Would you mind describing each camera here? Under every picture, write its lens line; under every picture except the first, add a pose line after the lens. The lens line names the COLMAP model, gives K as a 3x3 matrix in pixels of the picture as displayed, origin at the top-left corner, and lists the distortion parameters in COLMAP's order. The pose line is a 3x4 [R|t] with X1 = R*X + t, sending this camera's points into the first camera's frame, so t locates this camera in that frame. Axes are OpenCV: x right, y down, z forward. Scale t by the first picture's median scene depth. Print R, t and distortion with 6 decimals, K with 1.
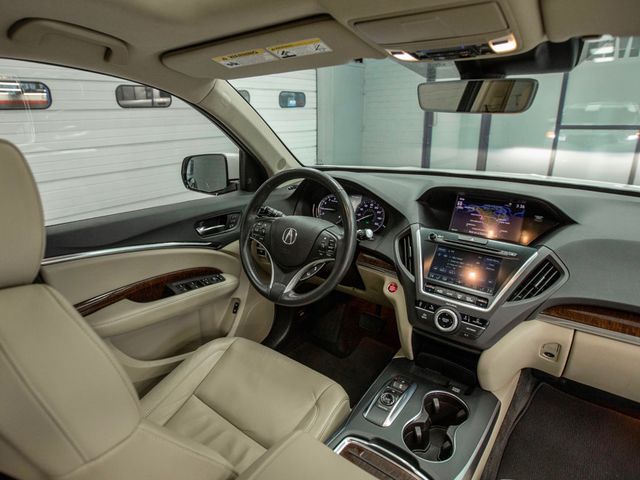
lens RADIAL K [[373.6, 0, 320.9], [0, 373.6, 239.0], [0, 0, 1]] dist [-0.002789, -0.000236]
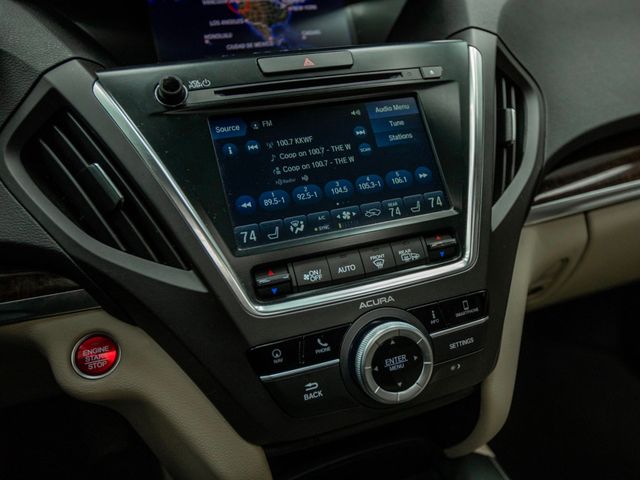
lens RADIAL K [[599.9, 0, 366.0], [0, 599.9, 238.9], [0, 0, 1]] dist [0.007476, 0.014957]
pose [[0.534538, -0.415523, 0.735942, 0.034119], [0.287049, 0.908285, 0.304338, -0.002456], [-0.794904, 0.048571, 0.604788, 0.660030]]
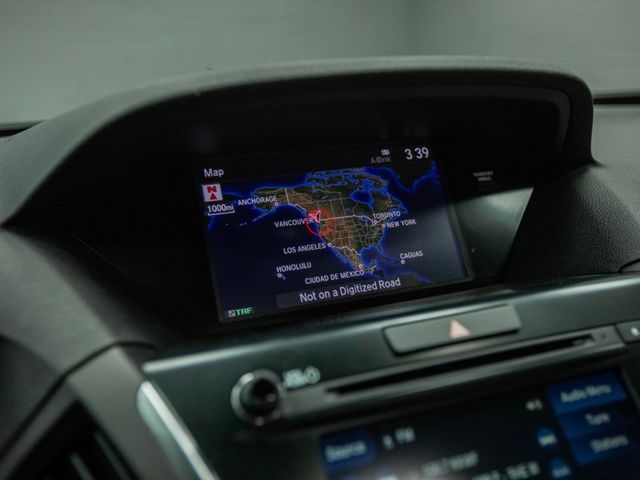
lens RADIAL K [[622.7, 0, 321.8], [0, 622.7, 239.4], [0, 0, 1]] dist [0.039192, 0.000000]
pose [[0.587562, -0.228077, 0.776371, 0.127481], [0.312828, 0.948880, 0.042005, -0.070869], [-0.746264, 0.218190, 0.628875, 0.802654]]
